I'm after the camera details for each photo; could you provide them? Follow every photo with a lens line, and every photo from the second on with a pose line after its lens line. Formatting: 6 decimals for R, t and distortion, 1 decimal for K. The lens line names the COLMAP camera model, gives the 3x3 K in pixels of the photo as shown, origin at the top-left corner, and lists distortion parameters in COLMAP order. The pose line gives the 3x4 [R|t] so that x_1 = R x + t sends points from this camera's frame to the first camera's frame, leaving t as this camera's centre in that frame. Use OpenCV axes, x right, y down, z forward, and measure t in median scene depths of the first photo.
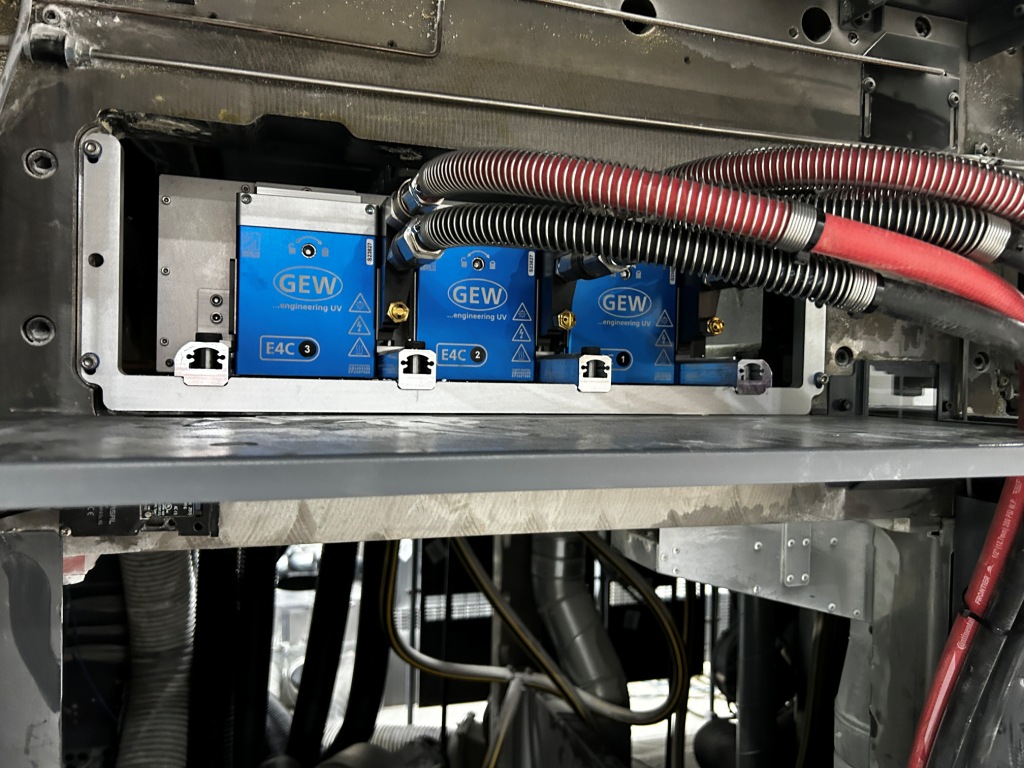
lens RADIAL K [[784.9, 0, 514.1], [0, 784.9, 378.3], [0, 0, 1]] dist [-0.029425, -0.009027]
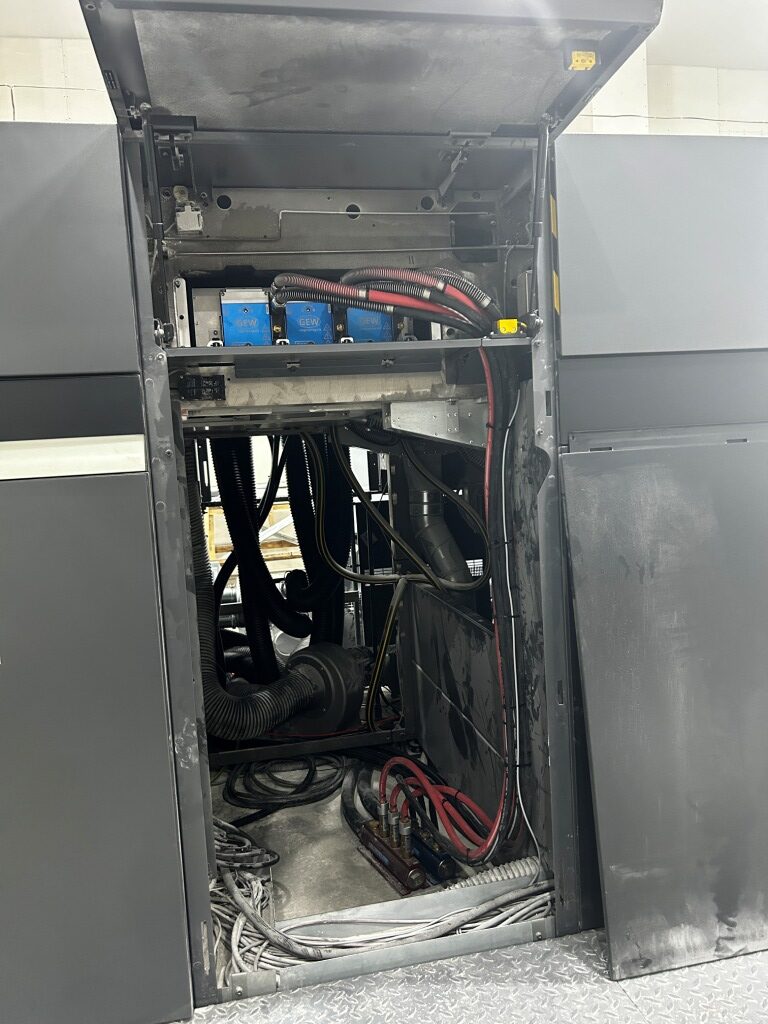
lens RADIAL K [[784.9, 0, 385.8], [0, 784.9, 517.8], [0, 0, 1]] dist [-0.029425, -0.009027]
pose [[0.988999, -0.064977, -0.132889, 0.560382], [0.074766, 0.994738, 0.070047, 0.418364], [0.127639, -0.079212, 0.988653, -1.774927]]
